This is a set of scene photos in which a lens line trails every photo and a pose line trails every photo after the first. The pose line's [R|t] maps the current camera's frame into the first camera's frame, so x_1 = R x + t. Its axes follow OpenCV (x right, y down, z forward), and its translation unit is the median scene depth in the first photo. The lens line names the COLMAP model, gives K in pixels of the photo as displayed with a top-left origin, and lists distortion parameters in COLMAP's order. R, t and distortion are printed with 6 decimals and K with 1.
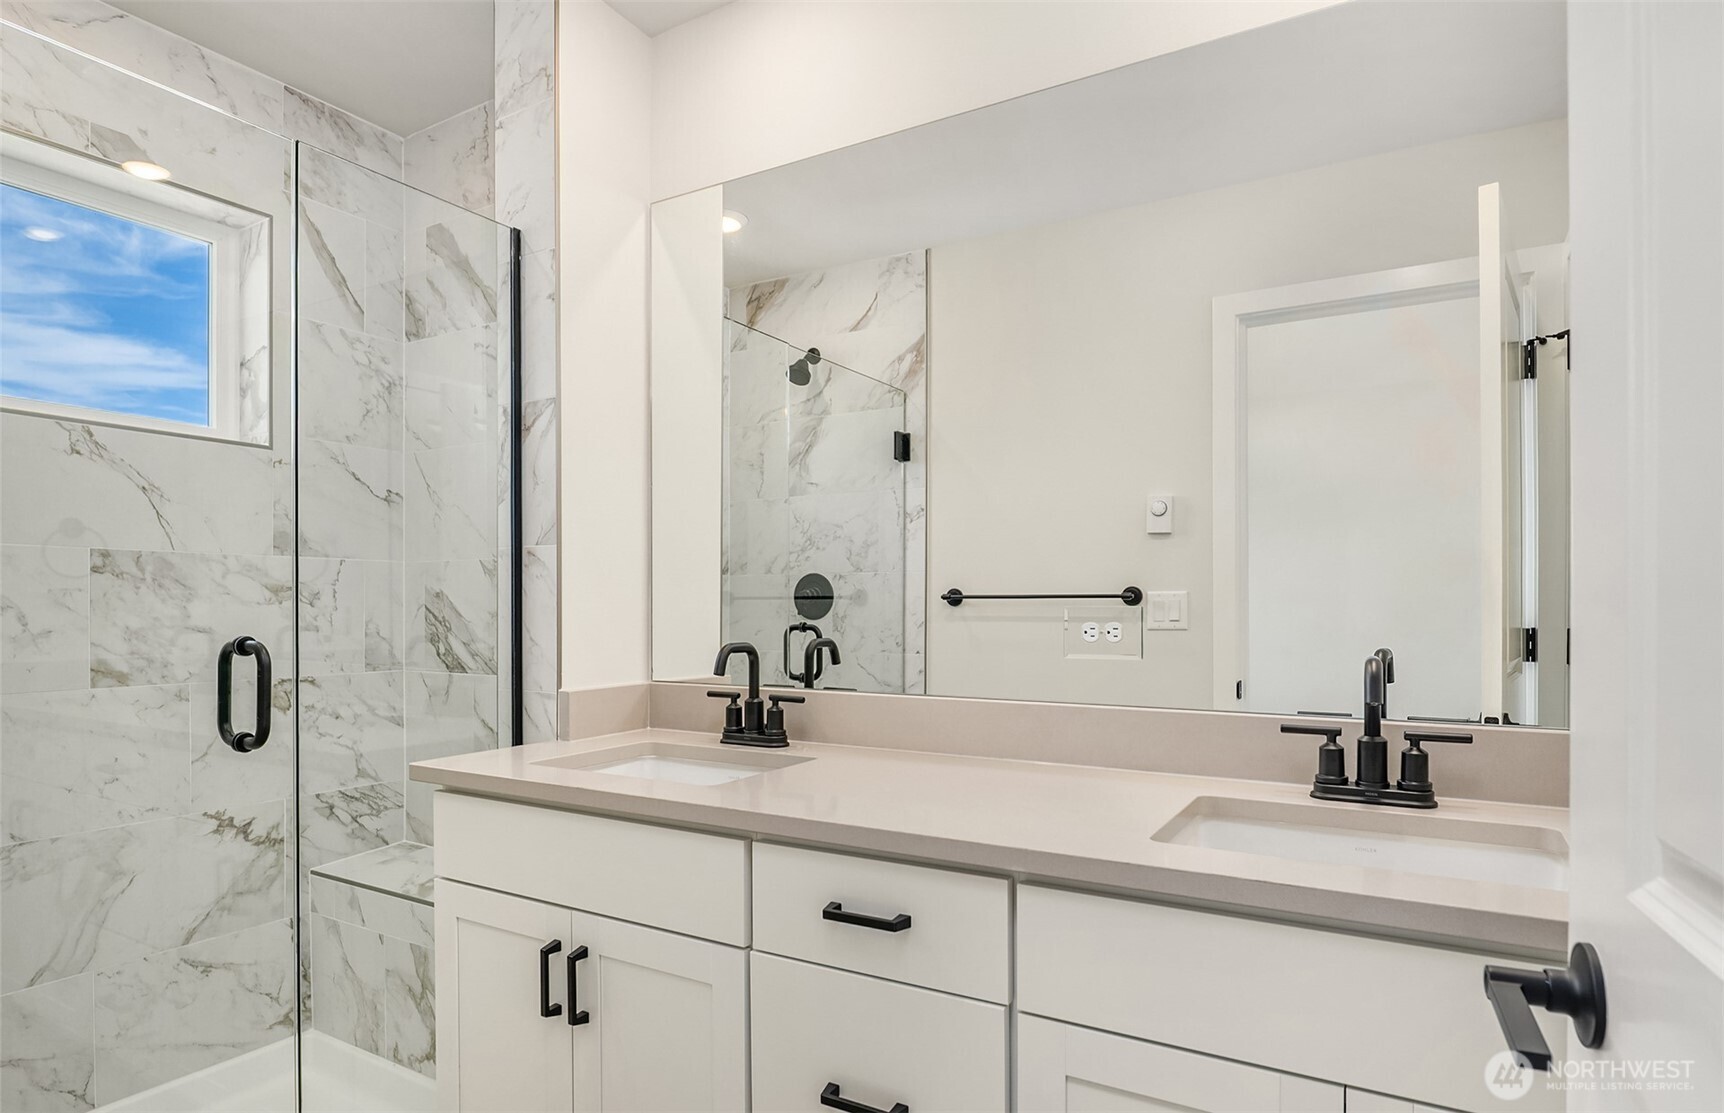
lens RADIAL K [[936.2, 0, 863.8], [0, 936.2, 612.1], [0, 0, 1]] dist [0.001871, -0.014022]
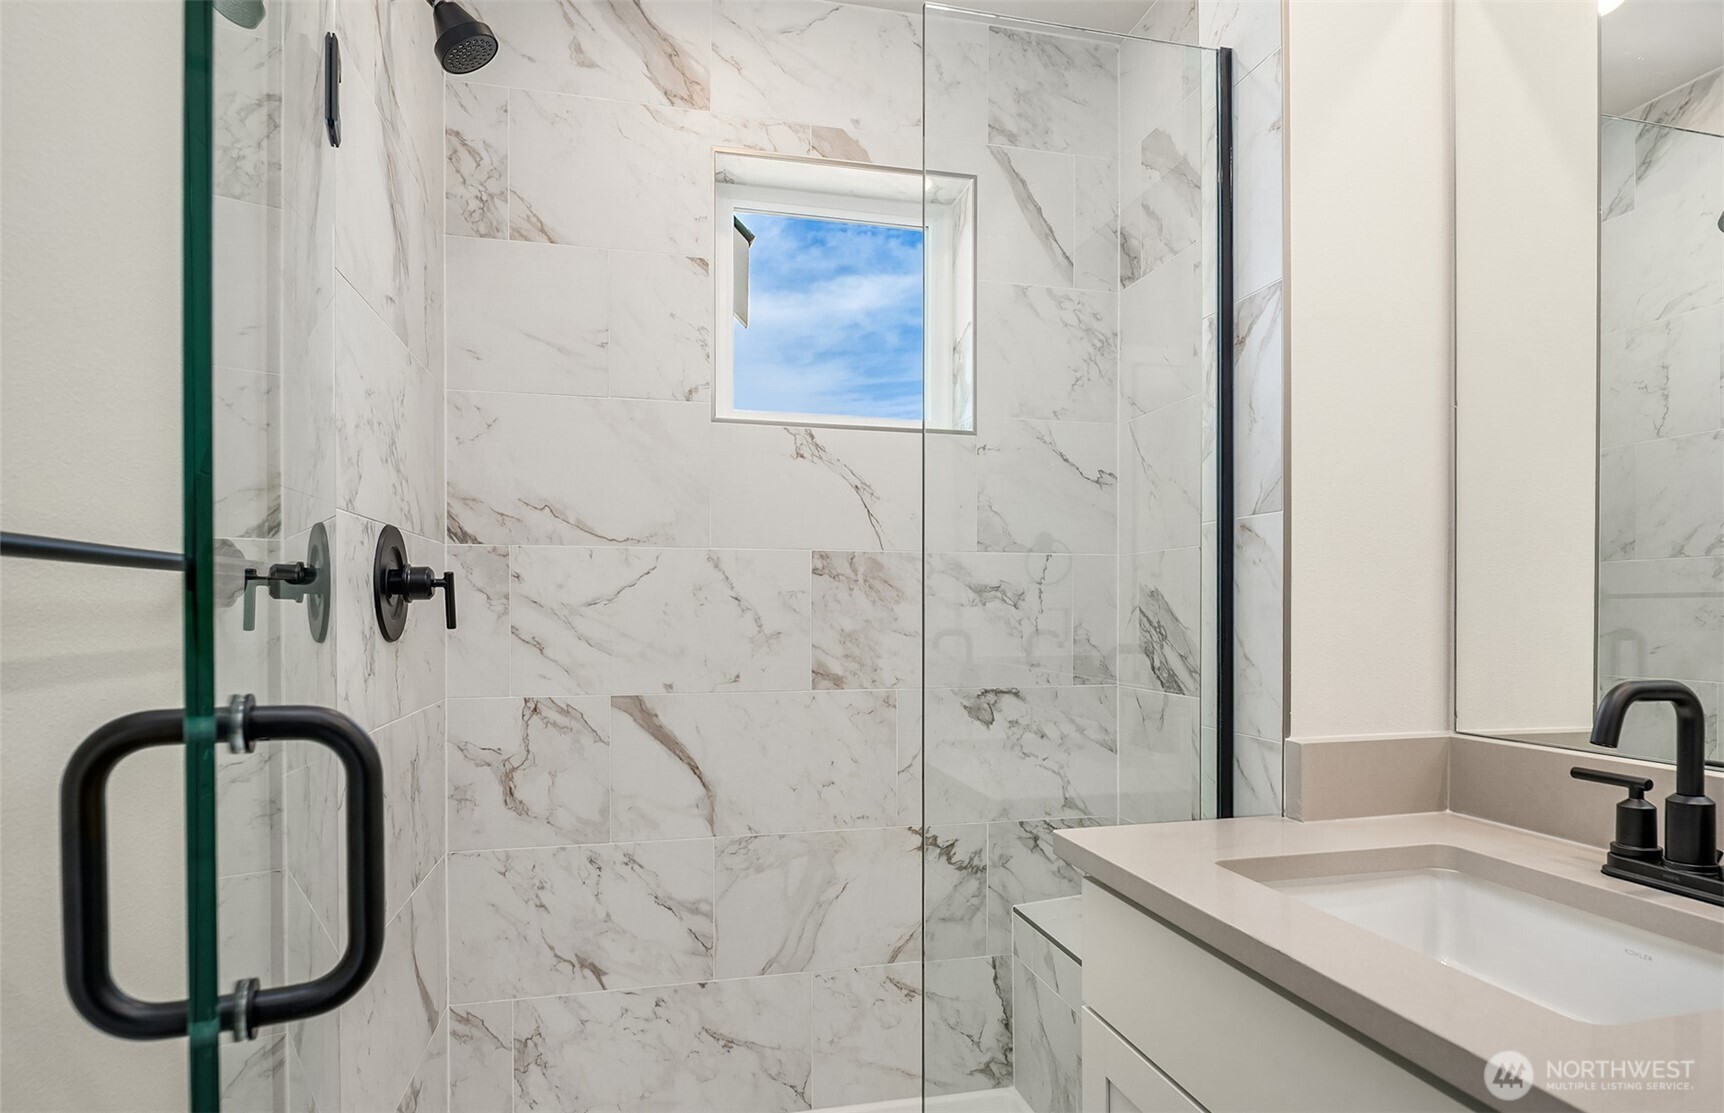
lens RADIAL K [[936.2, 0, 863.8], [0, 936.2, 612.1], [0, 0, 1]] dist [0.001871, -0.014022]
pose [[0.695899, 0.002879, -0.718134, -0.058259], [-0.004554, 0.999990, -0.000404, -0.001703], [0.718126, 0.003552, 0.695905, 0.296093]]
